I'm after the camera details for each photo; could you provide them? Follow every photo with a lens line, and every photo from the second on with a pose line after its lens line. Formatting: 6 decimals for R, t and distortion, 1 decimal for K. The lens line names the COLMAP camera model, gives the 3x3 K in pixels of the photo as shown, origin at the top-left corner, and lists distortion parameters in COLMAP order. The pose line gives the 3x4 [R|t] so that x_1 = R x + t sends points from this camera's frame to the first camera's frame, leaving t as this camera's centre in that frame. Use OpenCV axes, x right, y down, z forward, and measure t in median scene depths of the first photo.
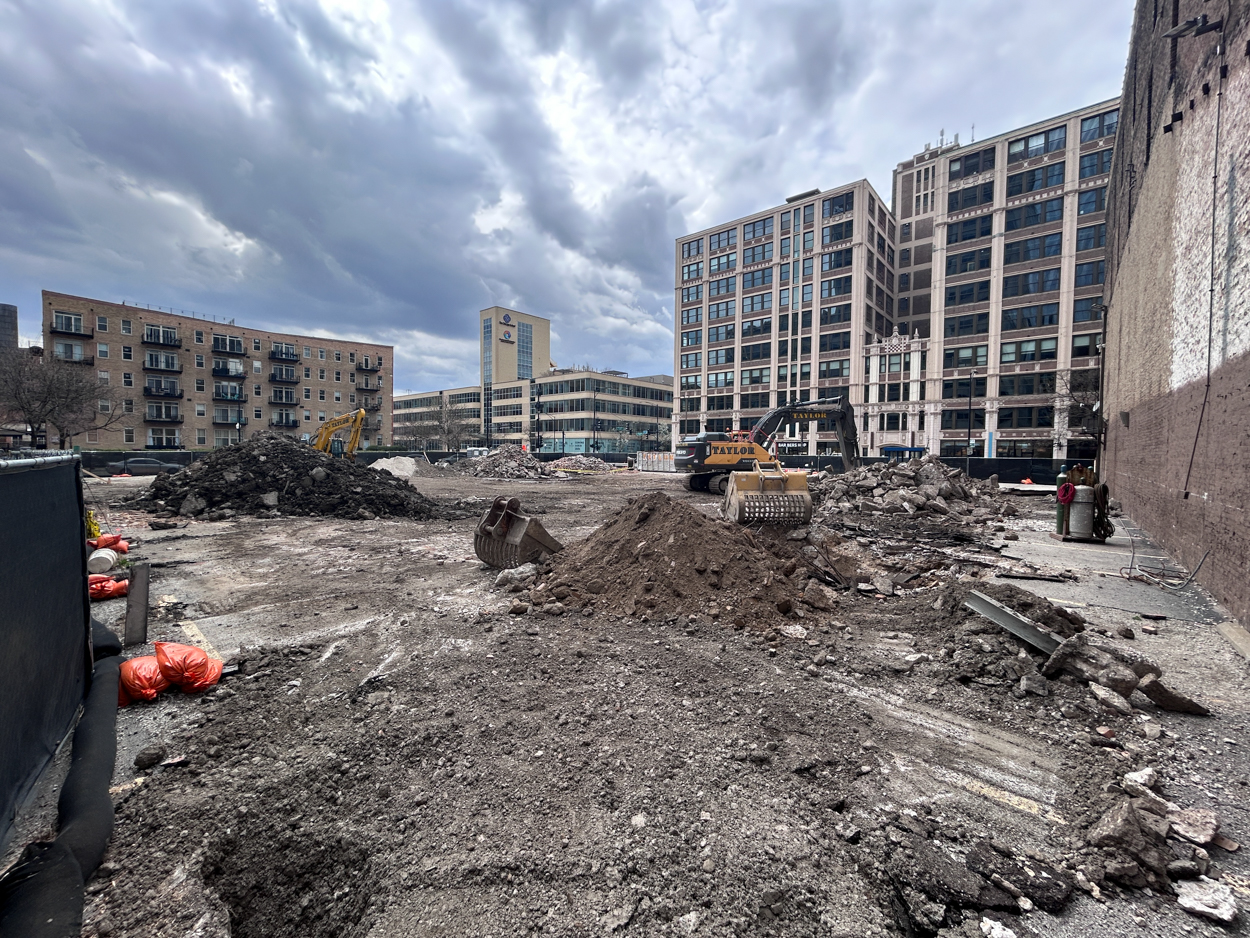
lens RADIAL K [[516.4, 0, 635.2], [0, 516.4, 471.3], [0, 0, 1]] dist [-0.006401, 0.004479]
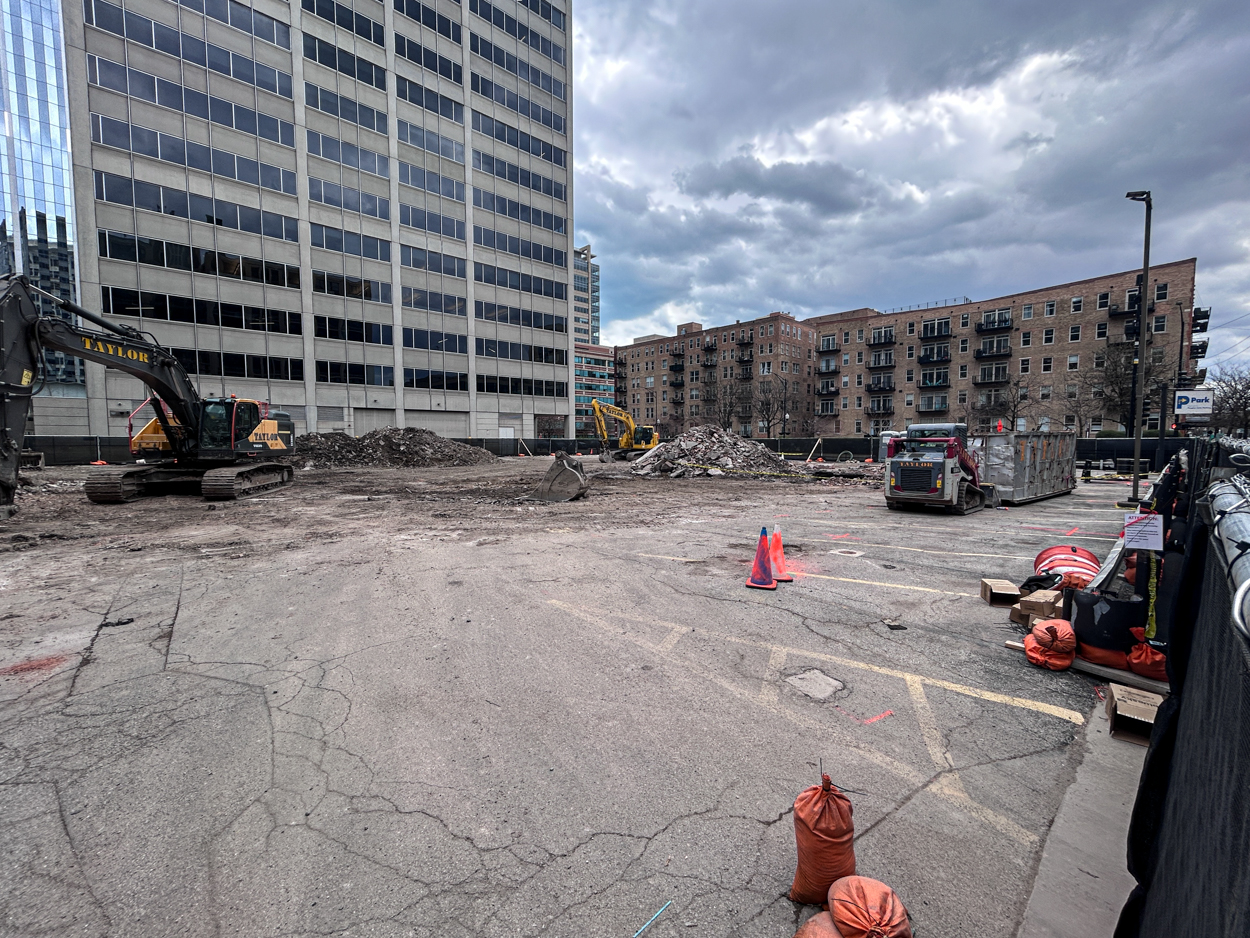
lens RADIAL K [[516.4, 0, 624.0], [0, 516.4, 479.4], [0, 0, 1]] dist [-0.006401, 0.004479]
pose [[-0.147993, 0.069973, -0.986510, 0.300131], [-0.033852, 0.996551, 0.075764, -0.021111], [0.988409, 0.044607, -0.145113, 0.644995]]
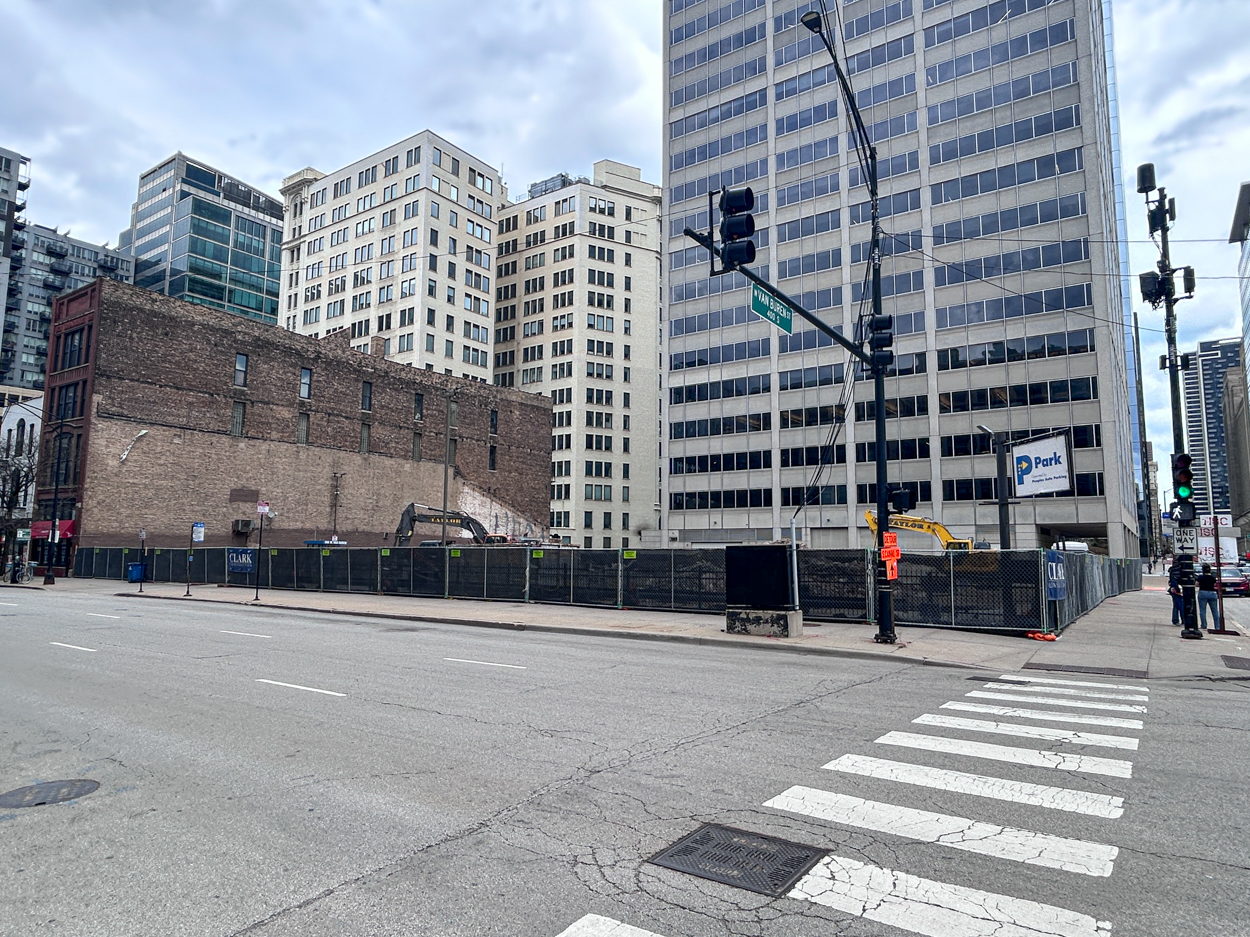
lens RADIAL K [[755.4, 0, 614.2], [0, 755.4, 490.7], [0, 0, 1]] dist [0.004370, 0.003591]
pose [[-0.997420, -0.026557, -0.066688, 0.009328], [-0.022873, 0.998201, -0.055421, -0.039225], [0.068040, -0.053753, -0.996233, 1.233726]]
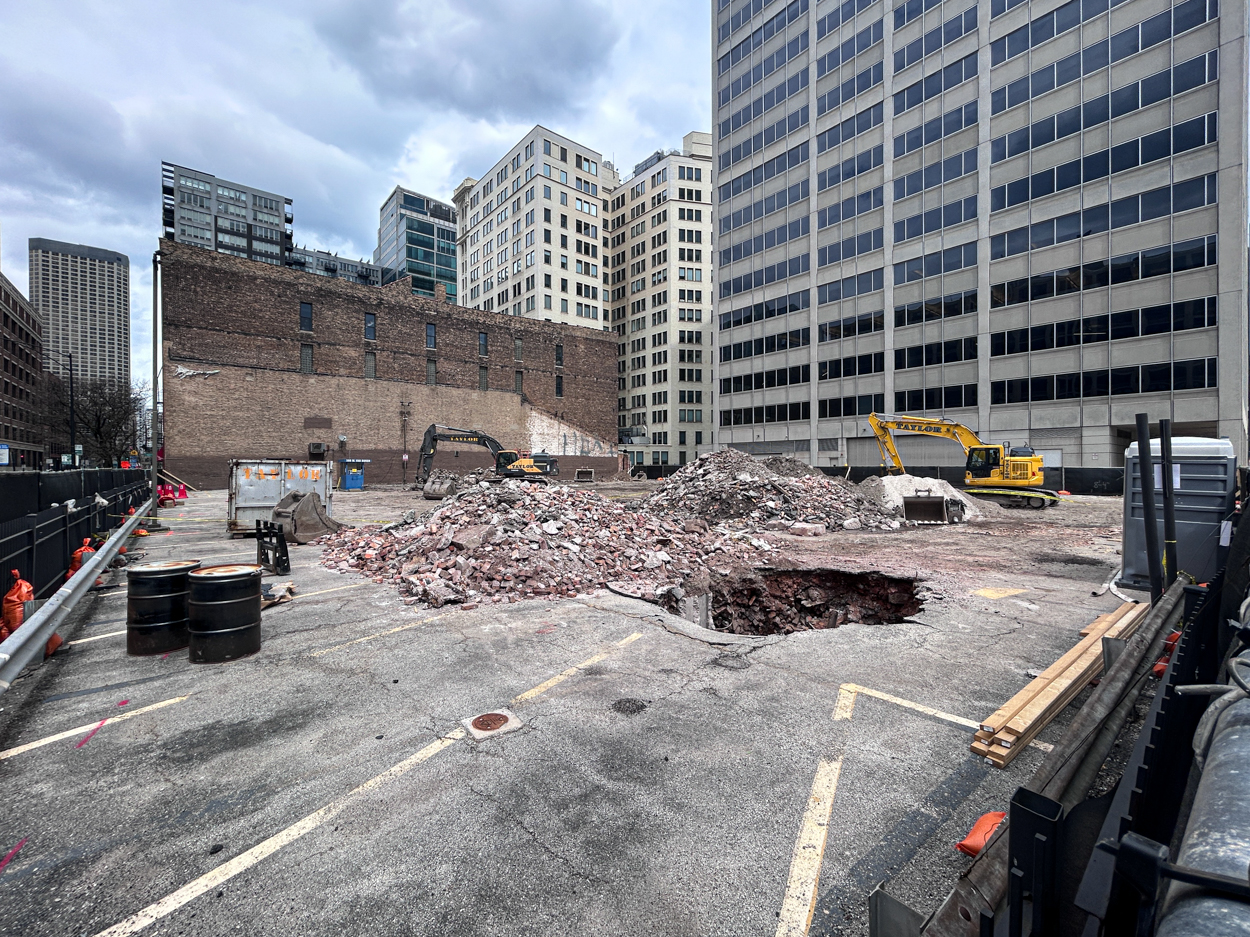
lens RADIAL K [[516.4, 0, 621.0], [0, 516.4, 478.2], [0, 0, 1]] dist [-0.006401, 0.004479]
pose [[-0.982376, -0.010955, 0.186592, -0.160571], [-0.000105, 0.998313, 0.058058, -0.037457], [-0.186914, 0.057015, -0.980720, 0.981078]]
